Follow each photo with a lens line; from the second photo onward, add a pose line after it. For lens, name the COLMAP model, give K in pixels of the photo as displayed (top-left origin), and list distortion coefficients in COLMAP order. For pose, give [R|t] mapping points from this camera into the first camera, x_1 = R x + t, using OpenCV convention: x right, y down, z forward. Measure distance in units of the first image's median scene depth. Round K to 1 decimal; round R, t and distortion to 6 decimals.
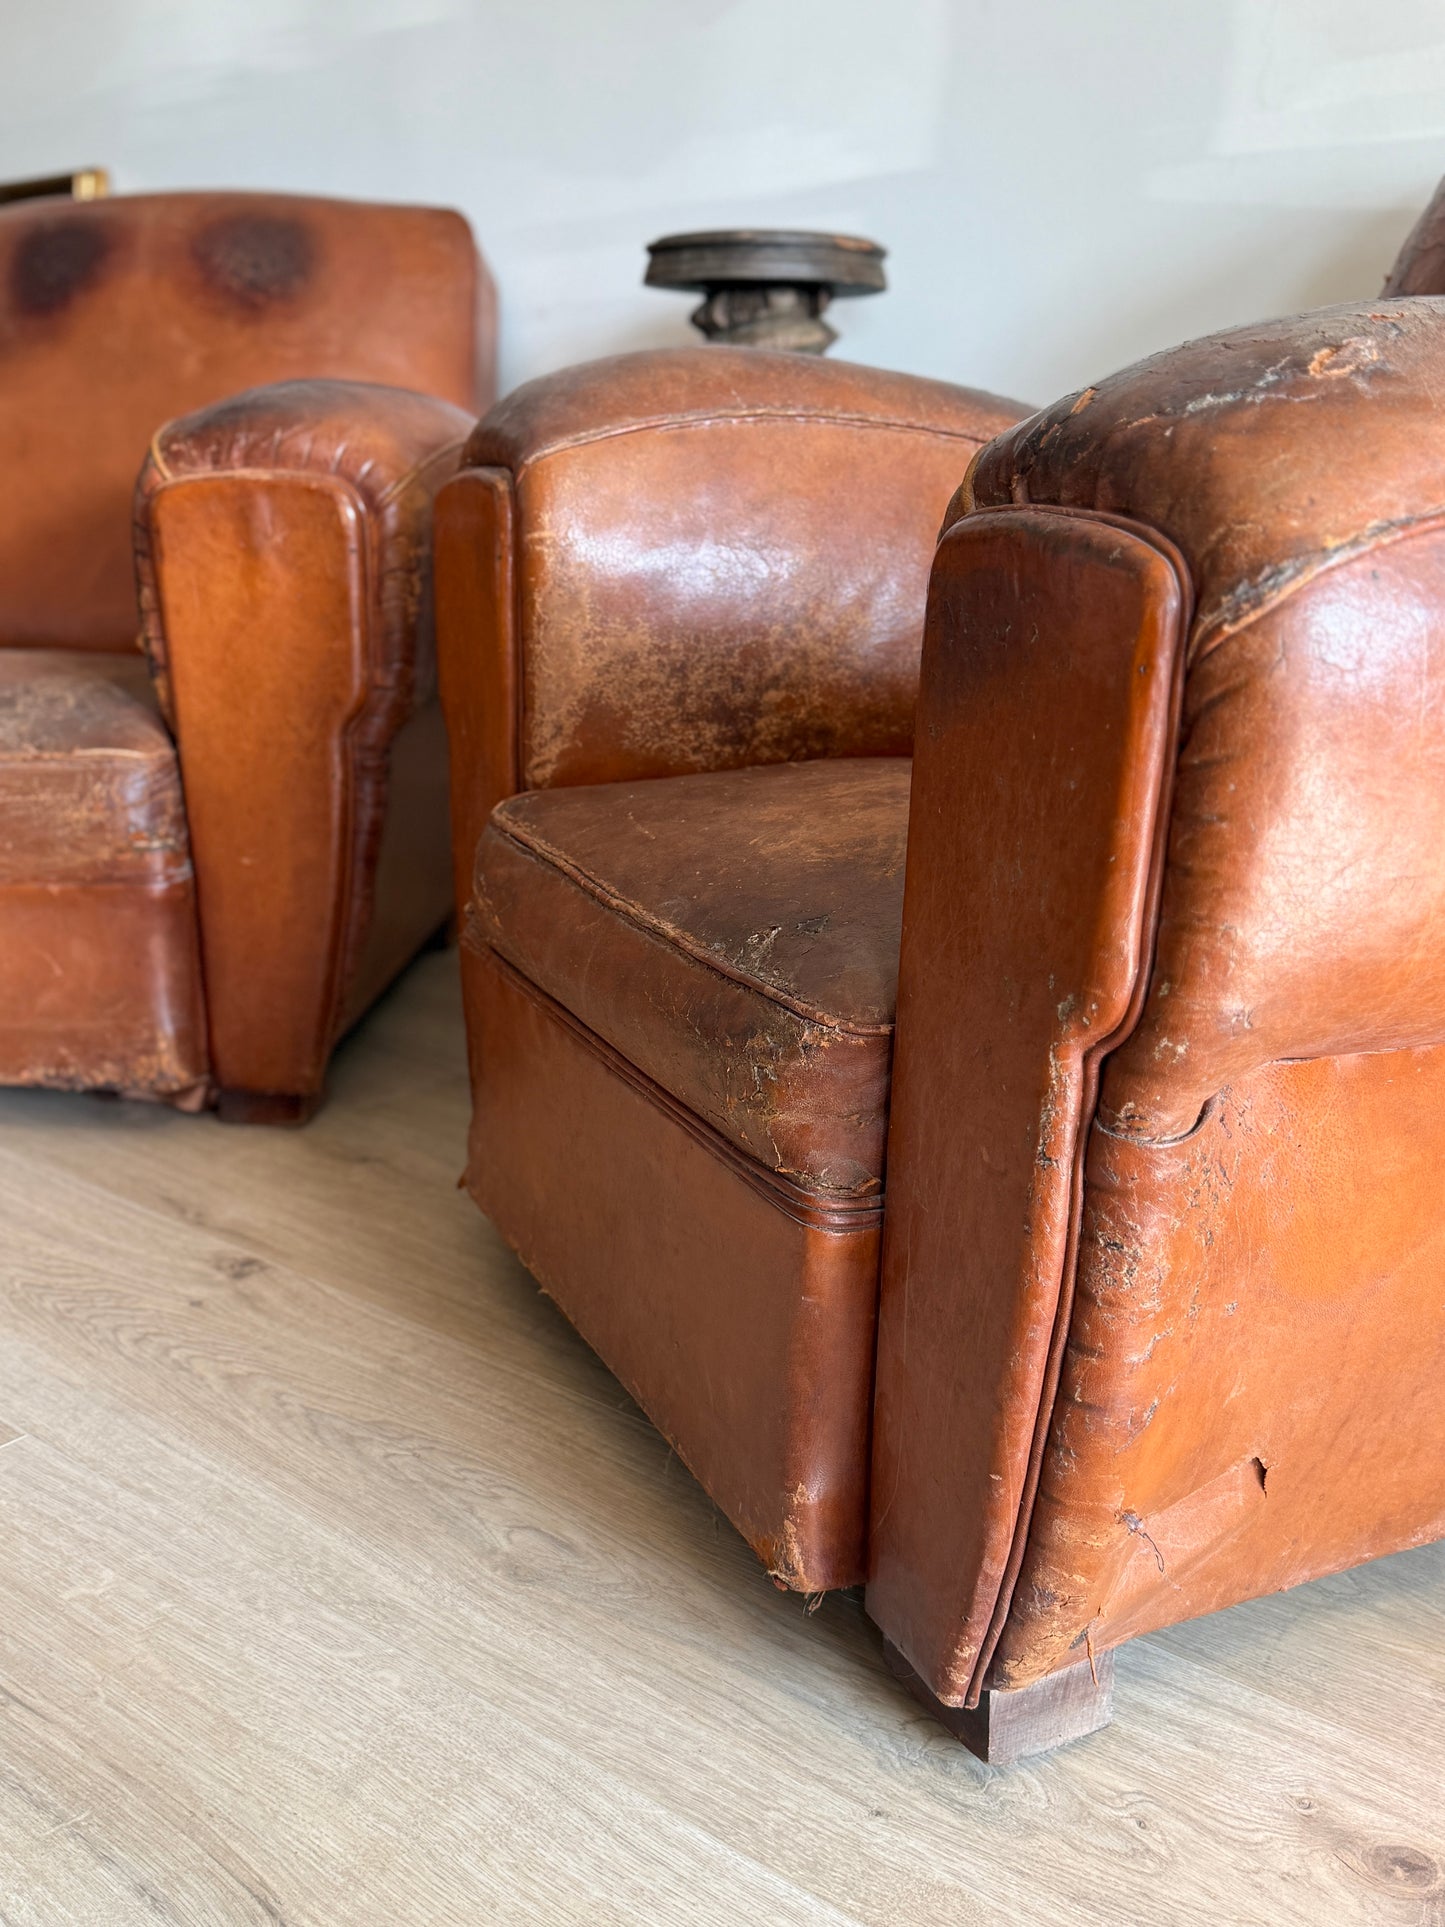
lens RADIAL K [[1900.7, 0, 704.2], [0, 1900.7, 956.1], [0, 0, 1]] dist [0.197803, -0.474071]
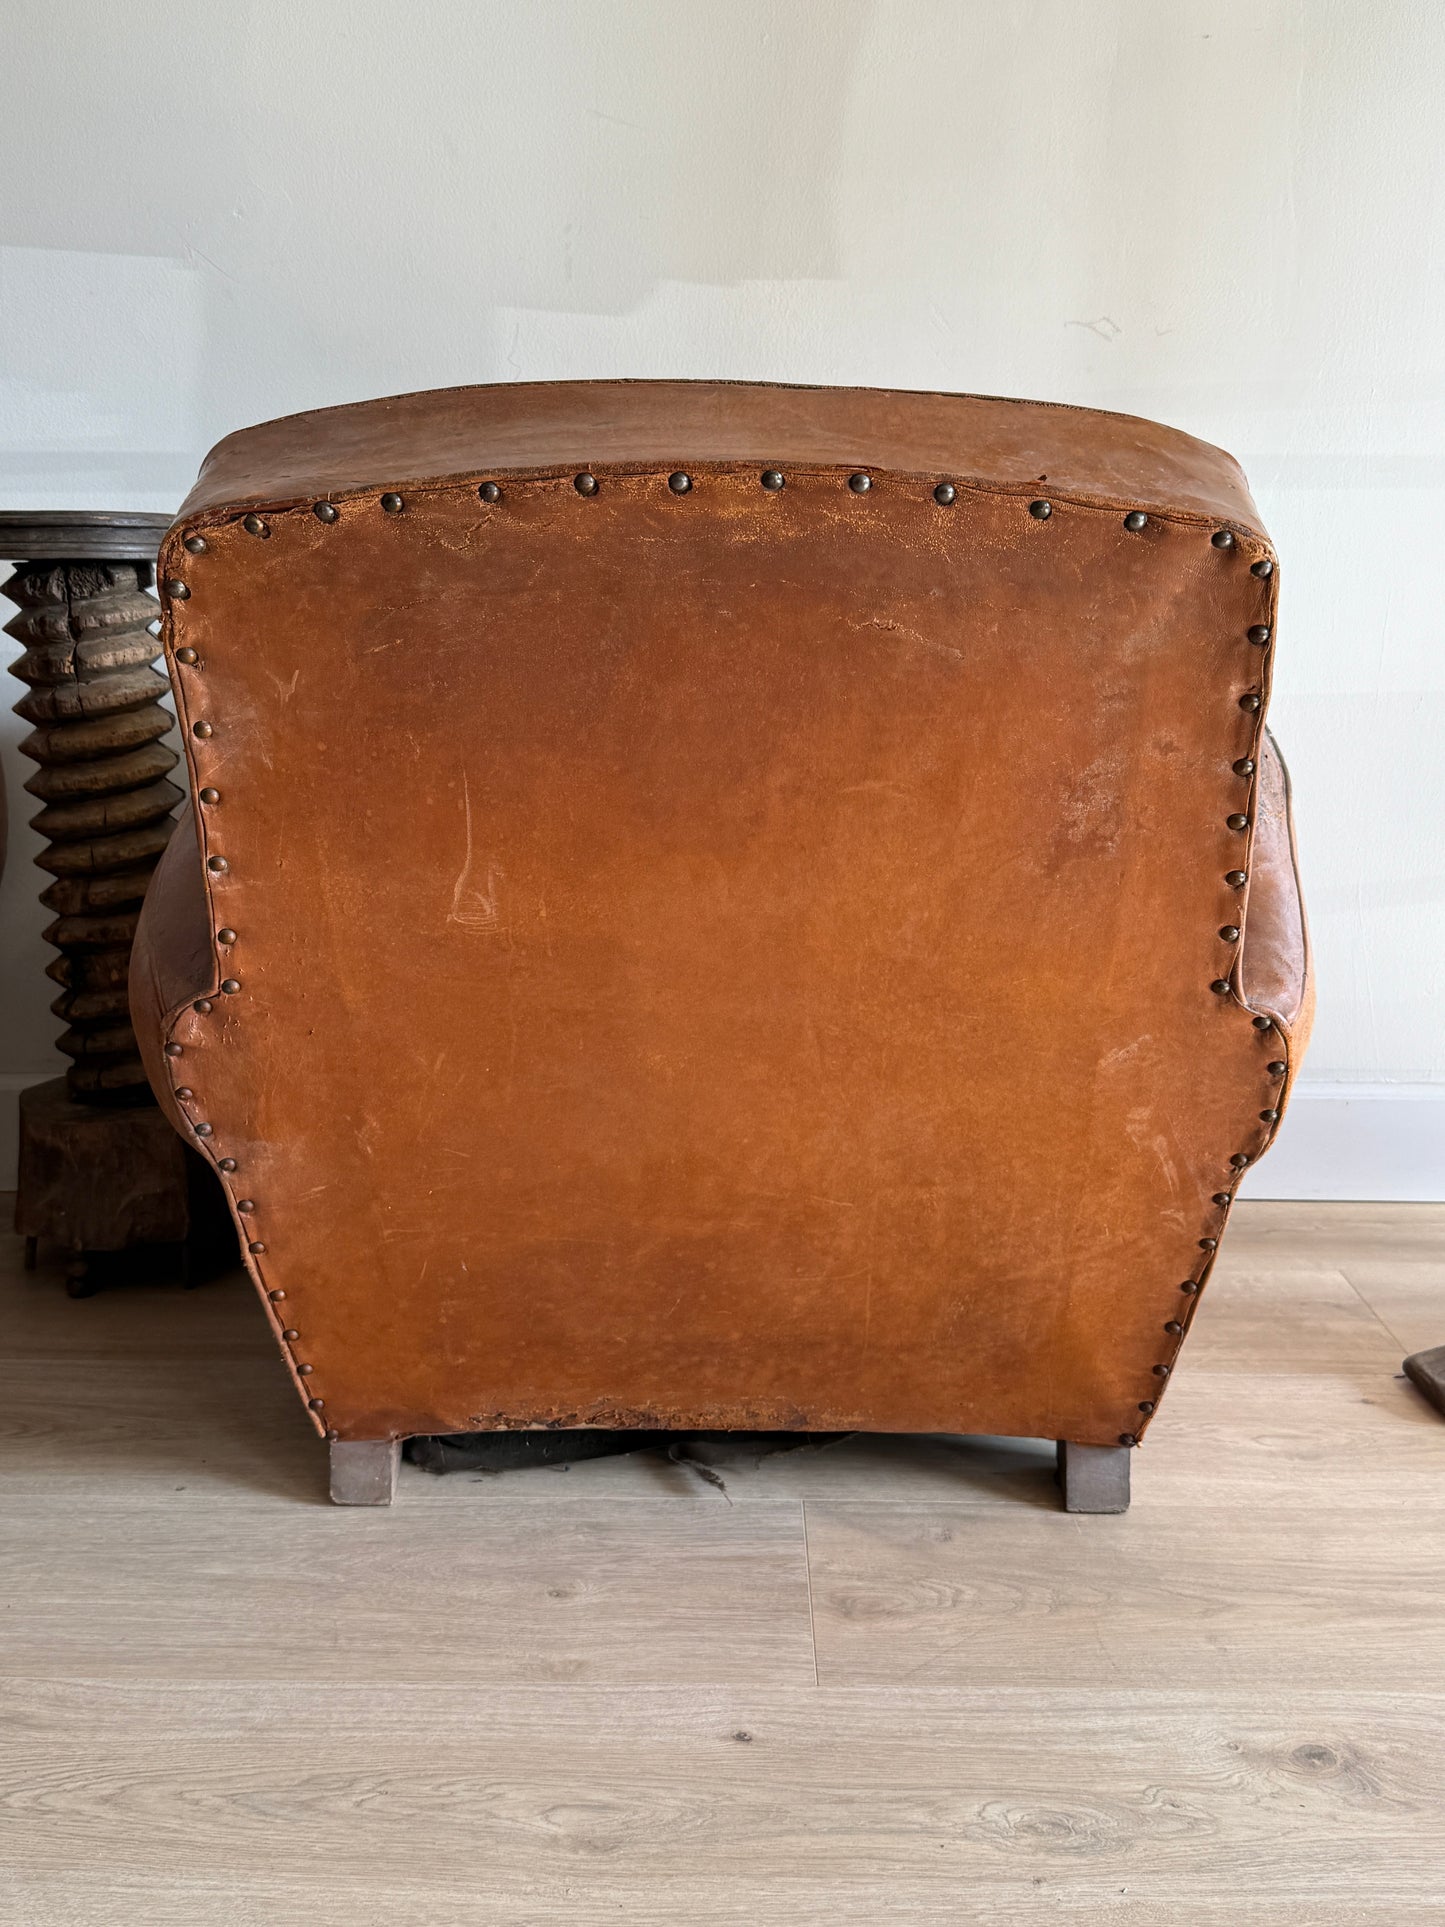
lens RADIAL K [[1924.7, 0, 712.5], [0, 1924.7, 964.5], [0, 0, 1]] dist [0.089803, -0.192411]
pose [[0.774101, -0.137770, 0.617889, -0.768412], [0.166478, 0.985981, 0.011276, -0.200843], [-0.610780, 0.094136, 0.786185, 0.061948]]
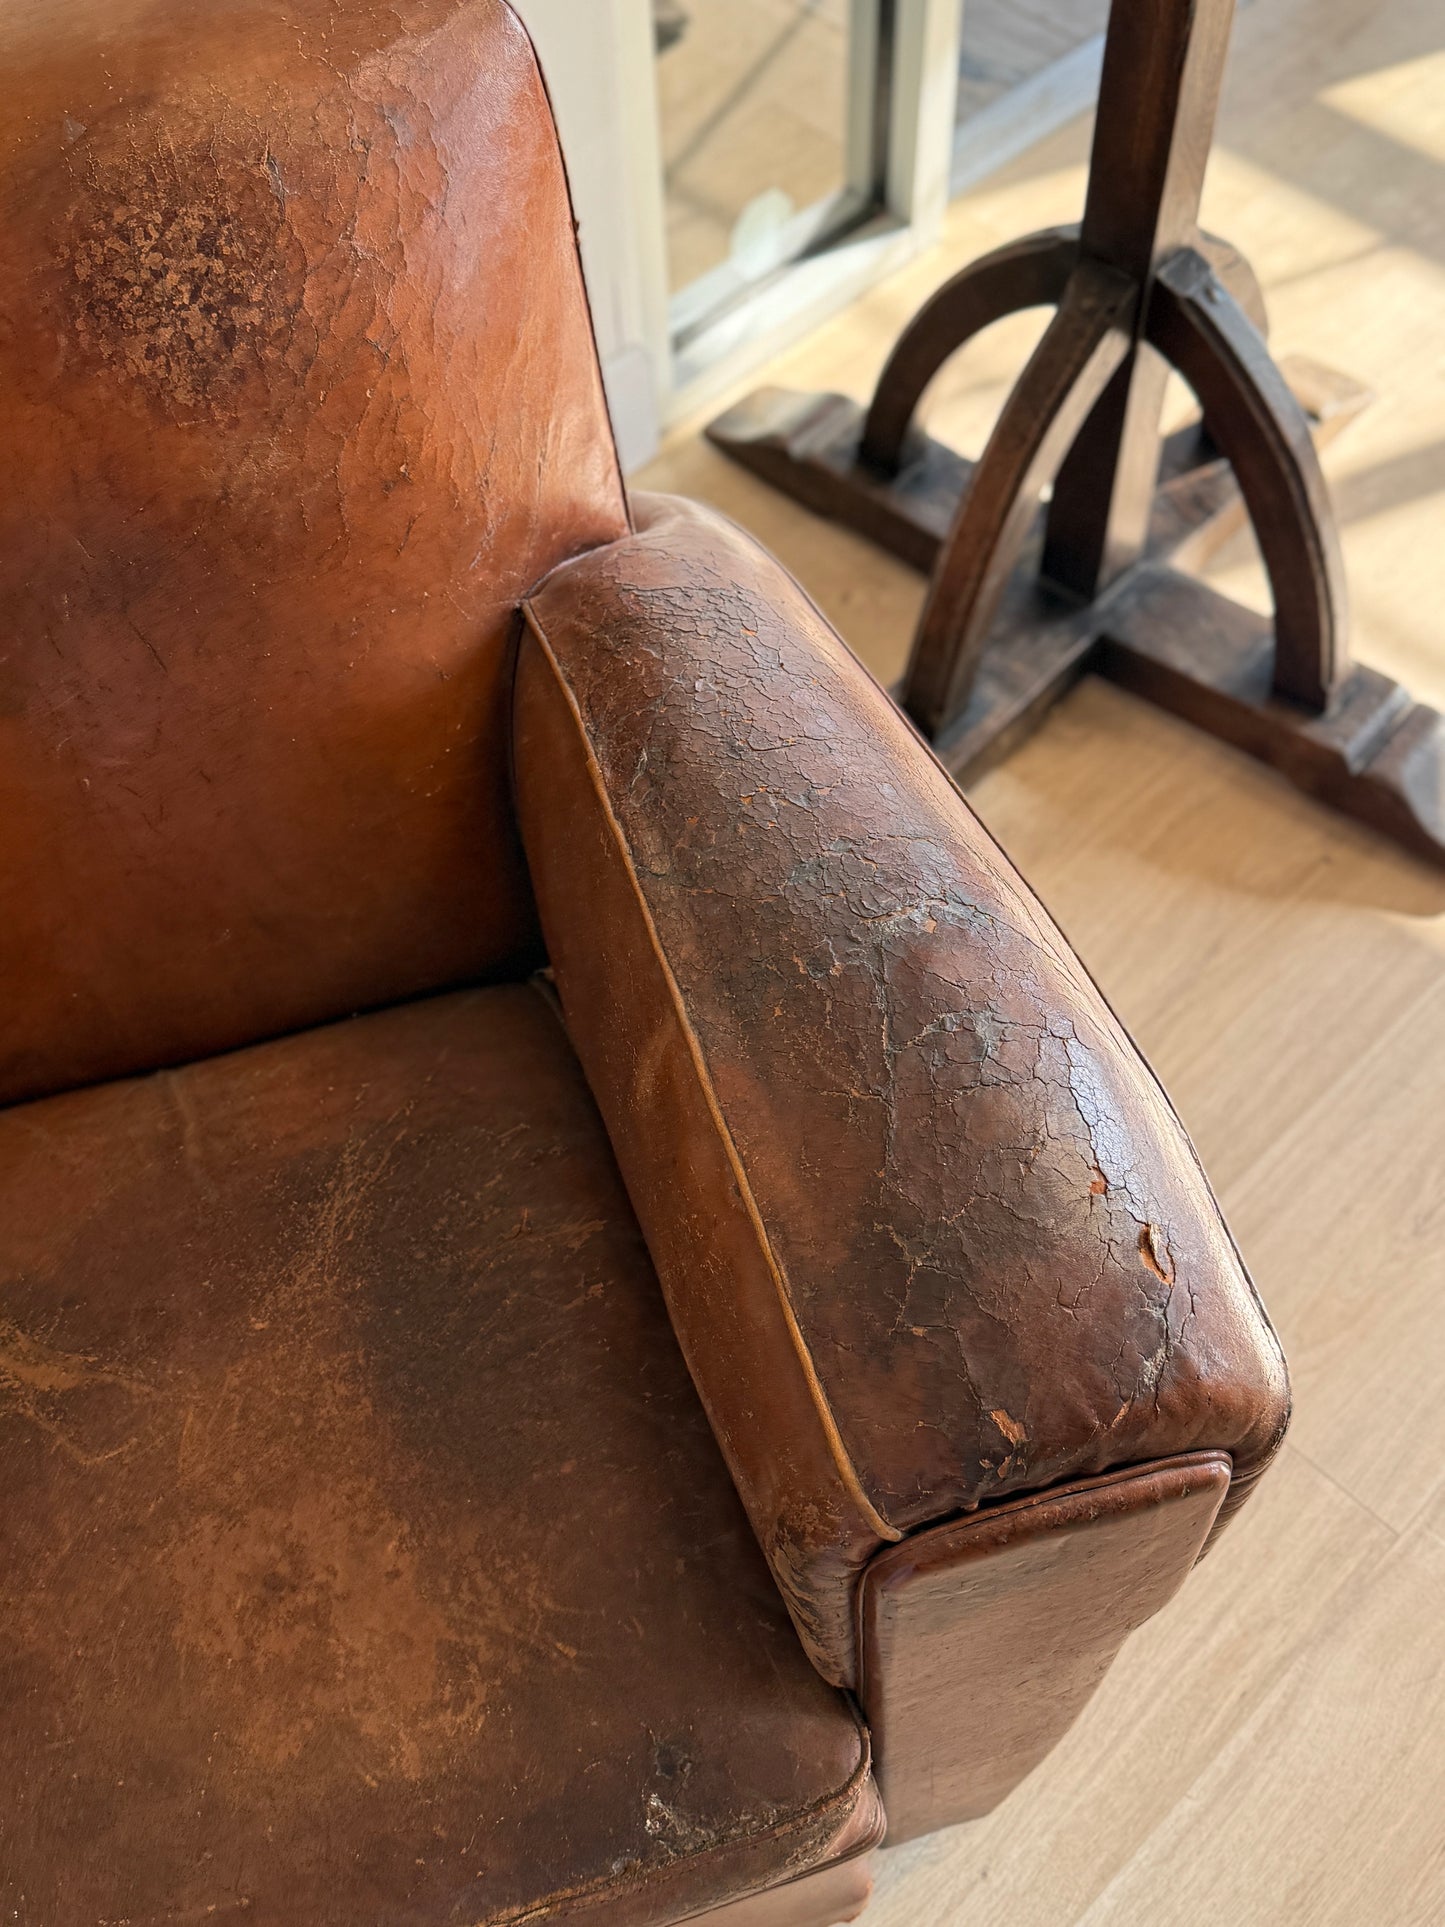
lens RADIAL K [[1913.2, 0, 727.3], [0, 1913.2, 977.0], [0, 0, 1]] dist [0.189555, -0.458869]
pose [[0.103644, -0.828488, 0.550332, -0.172971], [0.293673, 0.554134, 0.778904, -1.100016], [-0.950270, 0.080889, 0.300737, 0.671429]]
